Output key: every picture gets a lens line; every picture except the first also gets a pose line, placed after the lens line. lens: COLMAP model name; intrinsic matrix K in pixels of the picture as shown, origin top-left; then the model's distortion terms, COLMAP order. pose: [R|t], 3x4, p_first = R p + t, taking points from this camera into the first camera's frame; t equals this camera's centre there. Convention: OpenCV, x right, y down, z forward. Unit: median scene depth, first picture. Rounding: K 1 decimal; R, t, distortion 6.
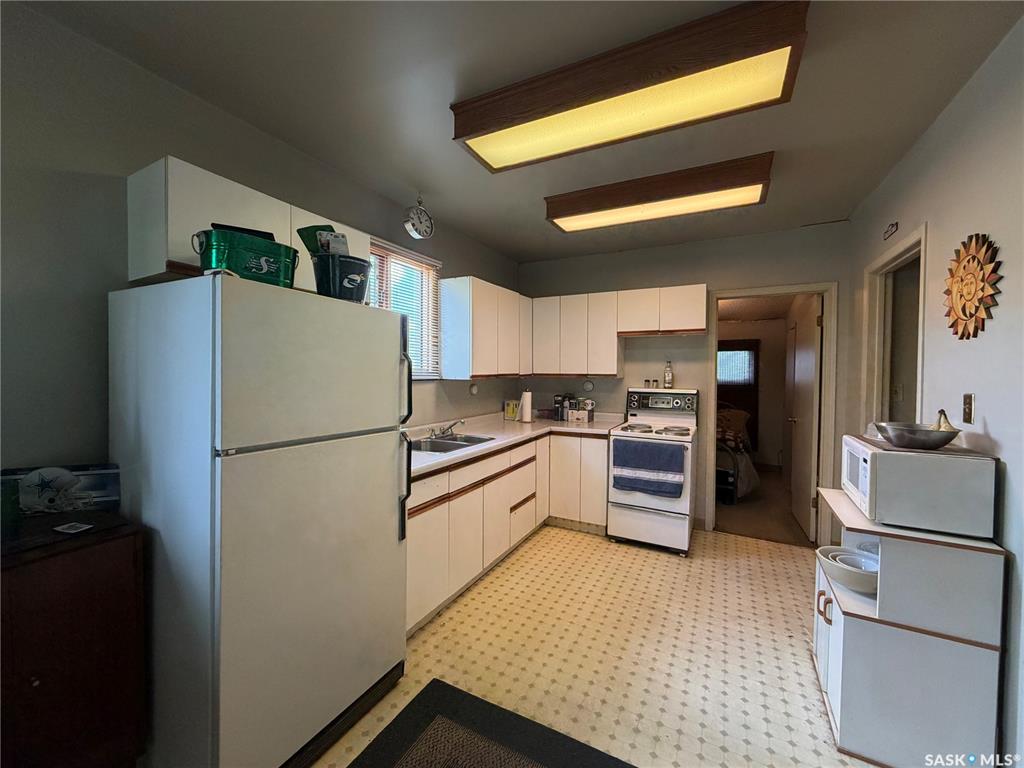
lens RADIAL K [[407.4, 0, 510.1], [0, 407.4, 385.9], [0, 0, 1]] dist [0.000577, -0.000360]
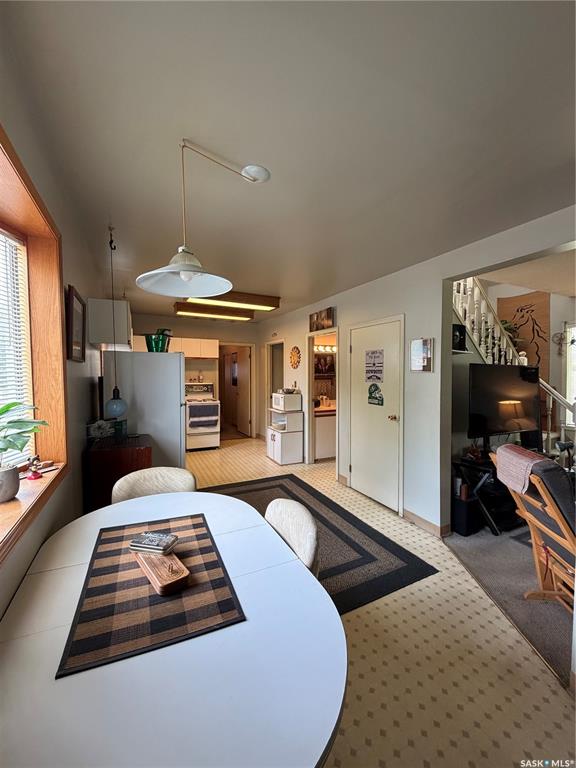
lens RADIAL K [[305.6, 0, 287.1], [0, 305.6, 382.2], [0, 0, 1]] dist [0.000577, -0.000360]
pose [[0.586195, -0.032882, 0.809502, -1.213176], [0.028456, 0.999395, 0.019989, -0.028186], [-0.809670, 0.011317, 0.586776, -0.664234]]
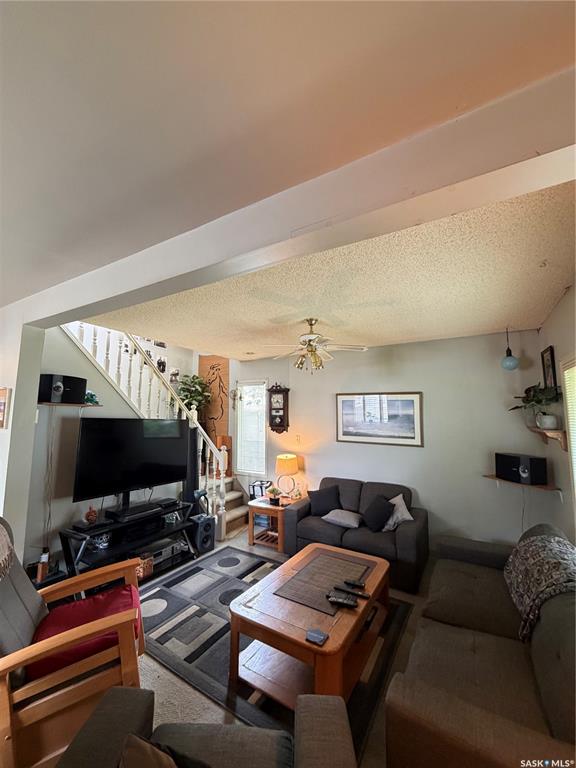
lens RADIAL K [[305.6, 0, 287.2], [0, 305.6, 382.6], [0, 0, 1]] dist [0.000577, -0.000360]
pose [[0.037126, 0.107954, 0.993462, -0.861988], [0.019566, 0.993879, -0.108730, -0.053042], [-0.999119, 0.023475, 0.034786, -1.455737]]
